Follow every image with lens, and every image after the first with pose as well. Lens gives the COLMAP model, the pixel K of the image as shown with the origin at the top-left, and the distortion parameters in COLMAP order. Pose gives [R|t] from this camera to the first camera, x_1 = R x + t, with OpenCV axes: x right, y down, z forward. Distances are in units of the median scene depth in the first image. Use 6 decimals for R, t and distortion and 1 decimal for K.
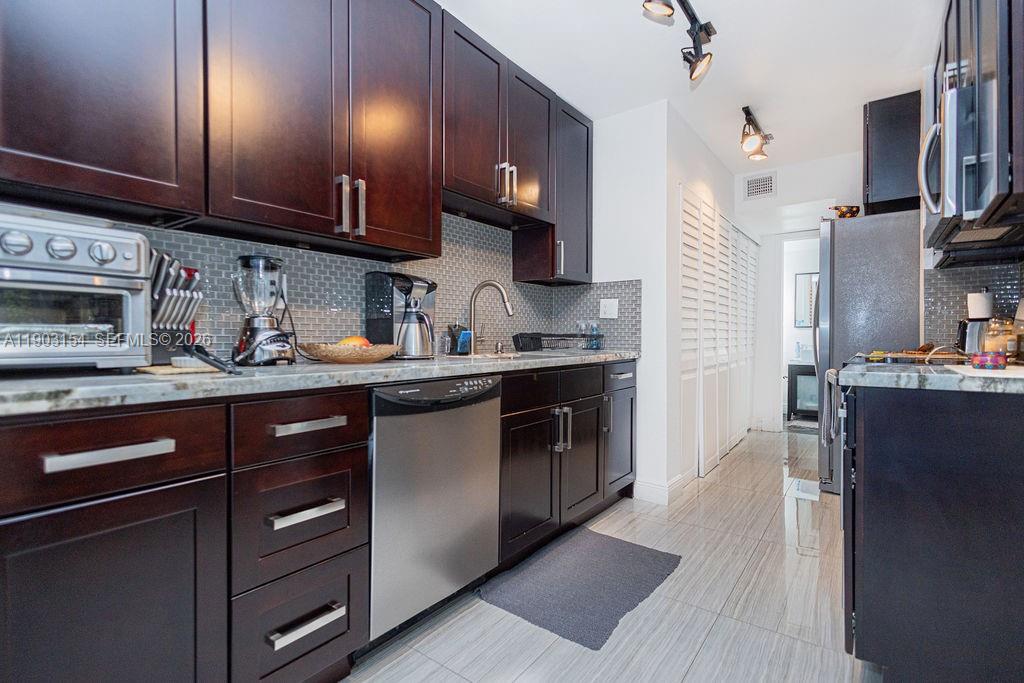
lens RADIAL K [[476.7, 0, 512.0], [0, 476.7, 341.5], [0, 0, 1]] dist [0.006419, -0.001040]
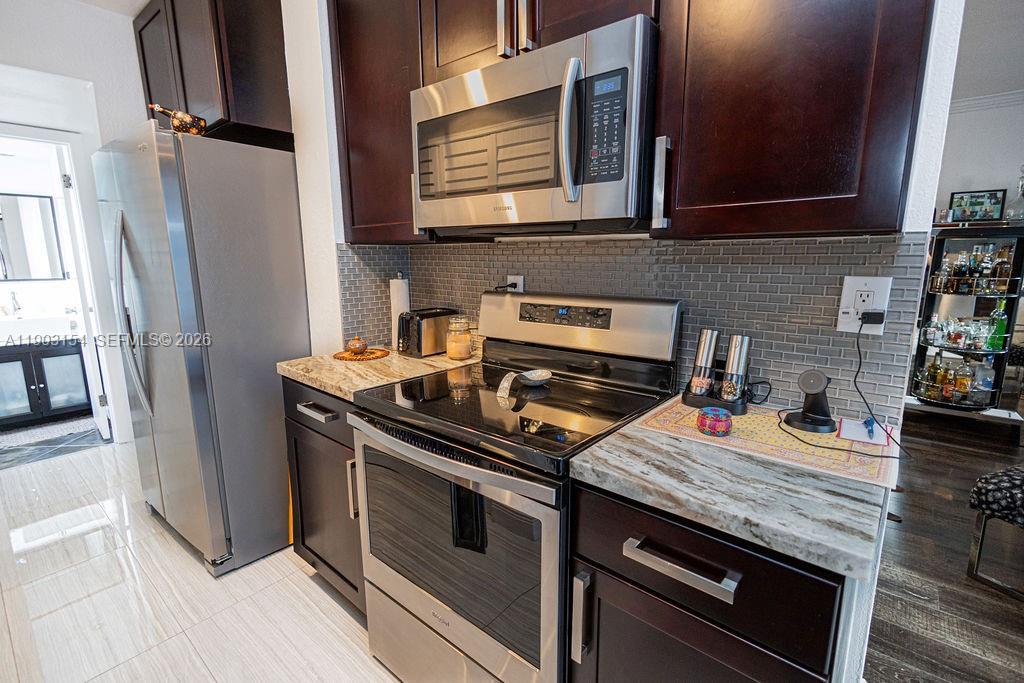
lens RADIAL K [[467.1, 0, 509.9], [0, 467.1, 342.6], [0, 0, 1]] dist [0.006795, -0.000599]
pose [[0.049902, -0.178375, 0.982696, 0.154560], [0.013437, 0.983953, 0.177920, -0.153898], [-0.998664, 0.004326, 0.051498, 0.862141]]
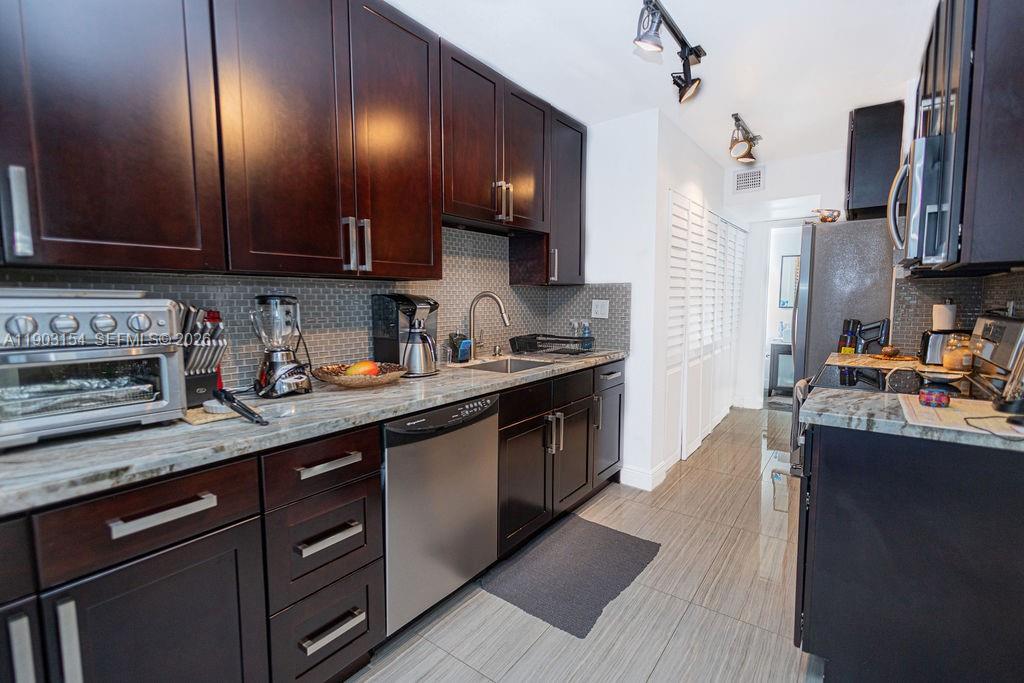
lens RADIAL K [[459.6, 0, 511.5], [0, 459.6, 342.1], [0, 0, 1]] dist [0.006661, -0.000717]
pose [[0.999989, -0.004118, 0.002198, 0.004390], [0.003927, 0.996725, 0.080770, -0.119429], [-0.002524, -0.080760, 0.996730, -0.040460]]
